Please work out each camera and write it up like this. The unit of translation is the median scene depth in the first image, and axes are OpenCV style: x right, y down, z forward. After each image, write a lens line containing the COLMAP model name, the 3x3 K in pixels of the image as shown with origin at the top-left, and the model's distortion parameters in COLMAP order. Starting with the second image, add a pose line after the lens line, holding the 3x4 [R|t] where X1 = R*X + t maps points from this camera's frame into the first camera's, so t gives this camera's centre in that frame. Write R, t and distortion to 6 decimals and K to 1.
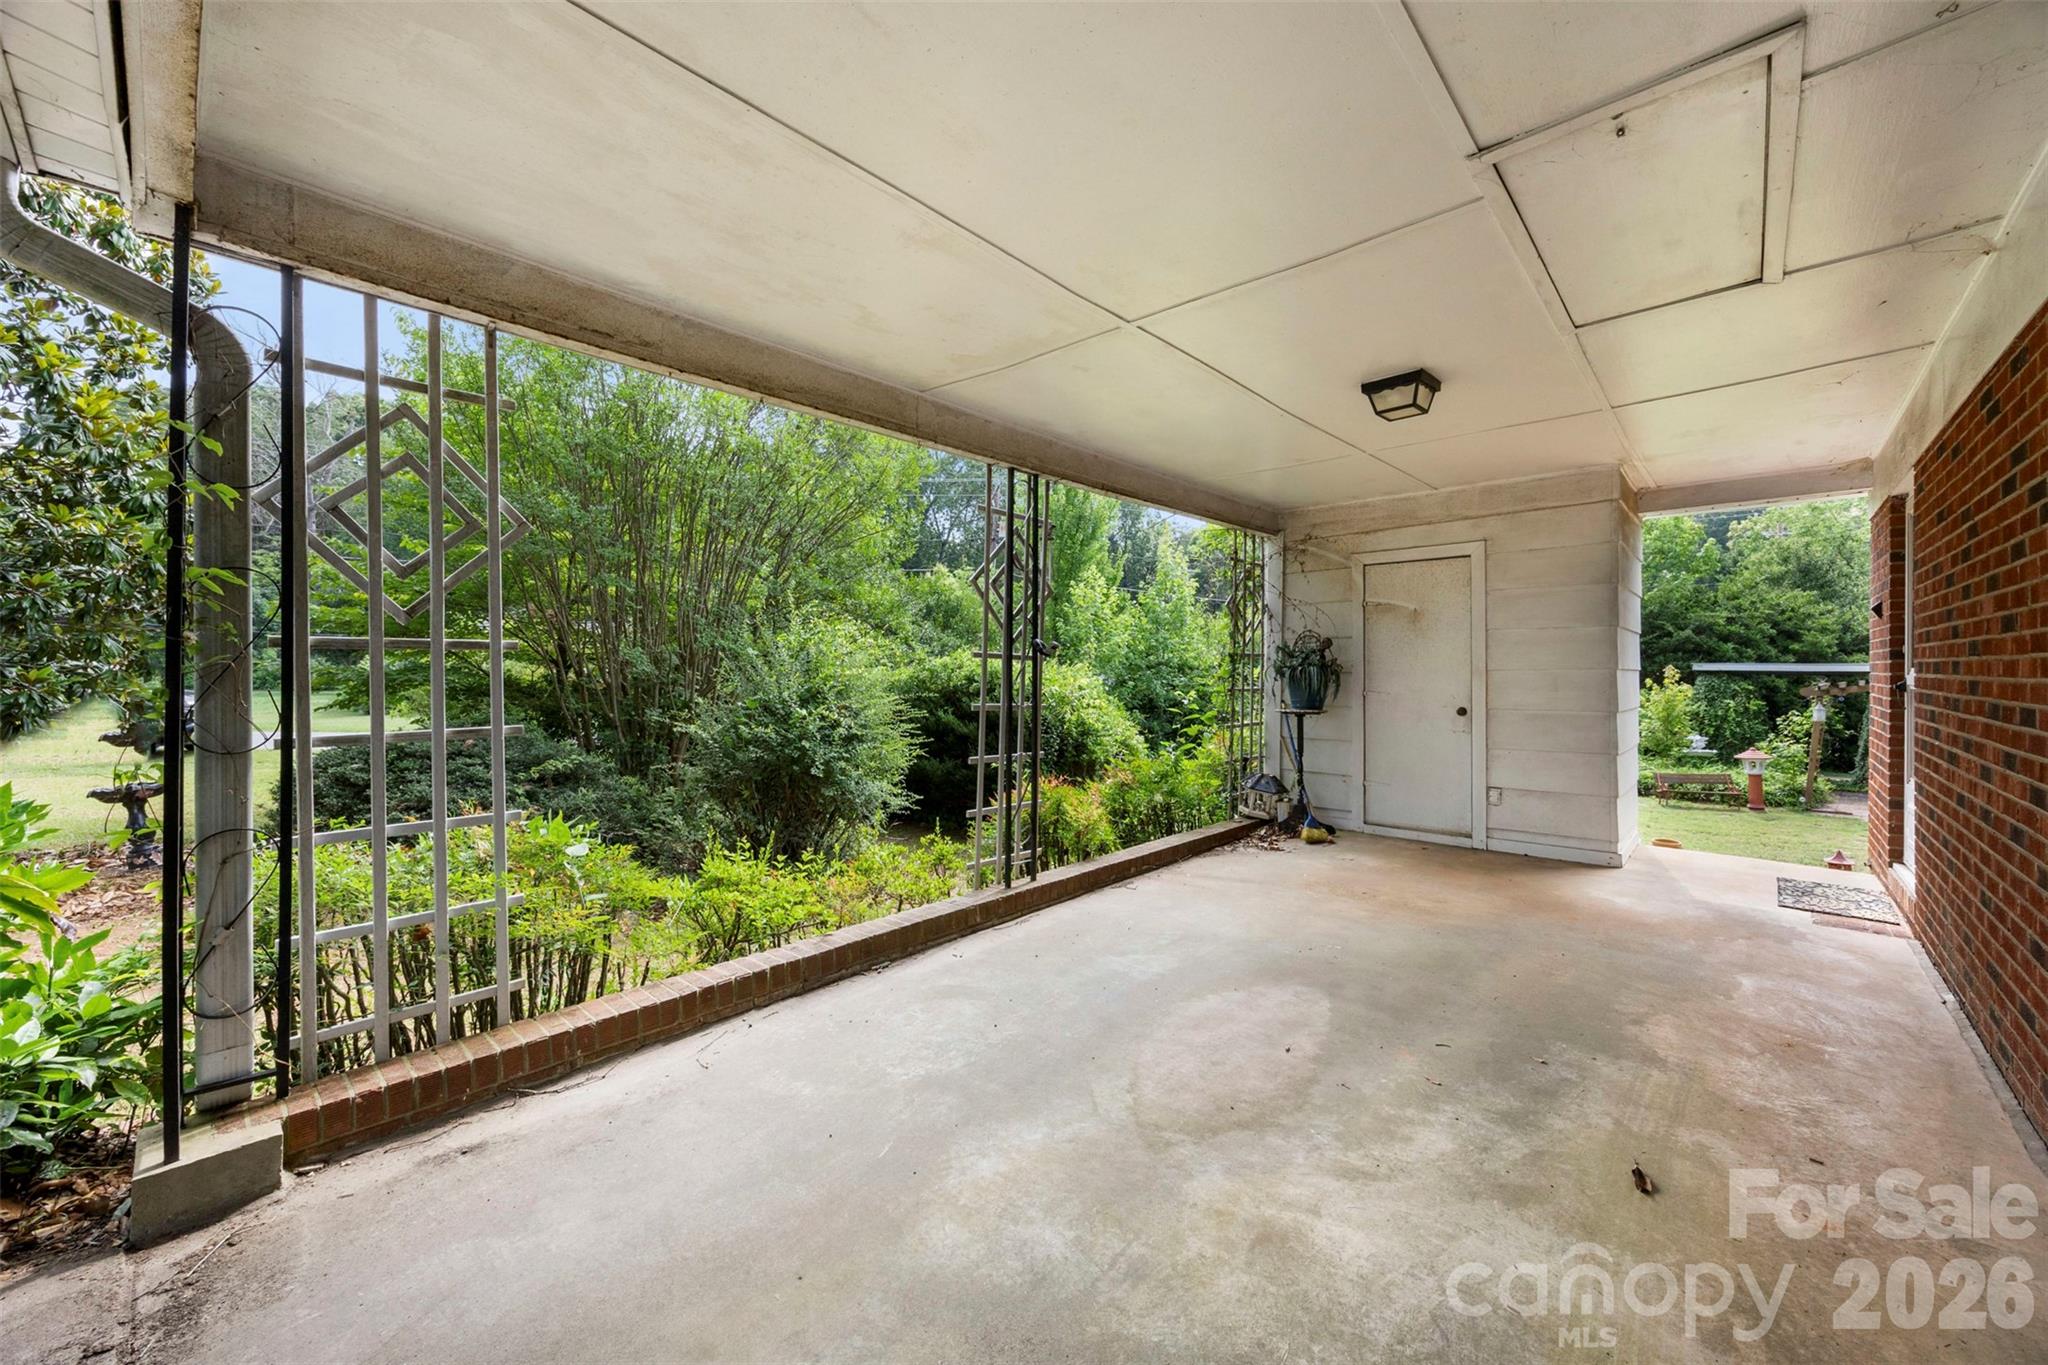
lens RADIAL K [[804.6, 0, 1024.0], [0, 804.6, 682.5], [0, 0, 1]] dist [-0.001026, -0.000087]
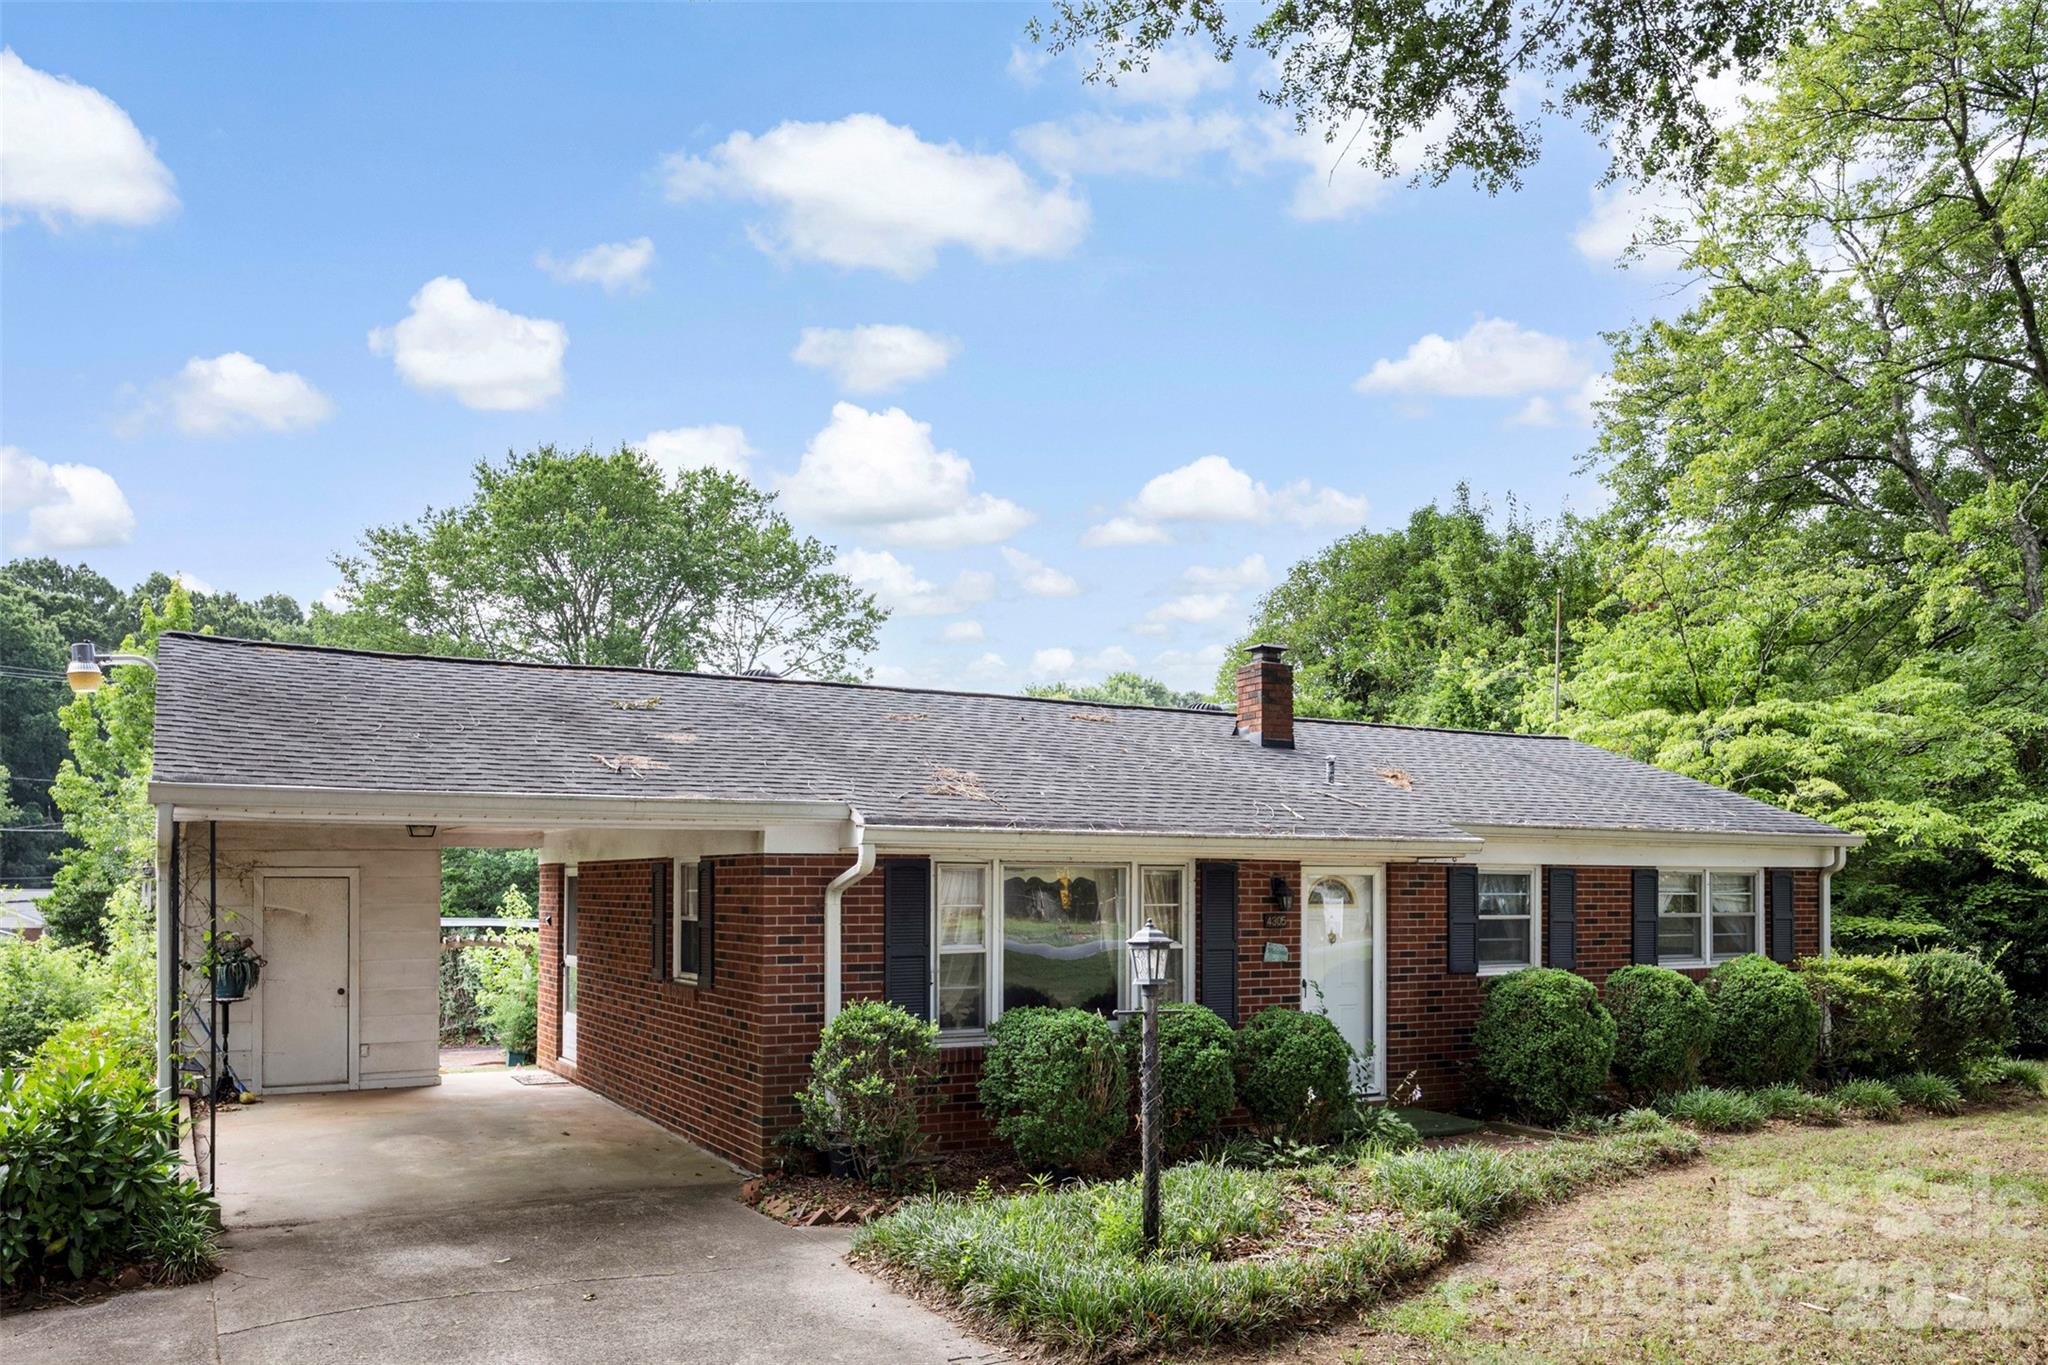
lens RADIAL K [[1565.7, 0, 1024.0], [0, 1565.7, 682.5], [0, 0, 1]] dist [-0.001044, 0.000340]
pose [[0.327736, 0.126762, 0.936227, -1.729841], [0.015529, 0.990101, -0.139492, -0.100463], [-0.944642, 0.060255, 0.322524, -1.051467]]
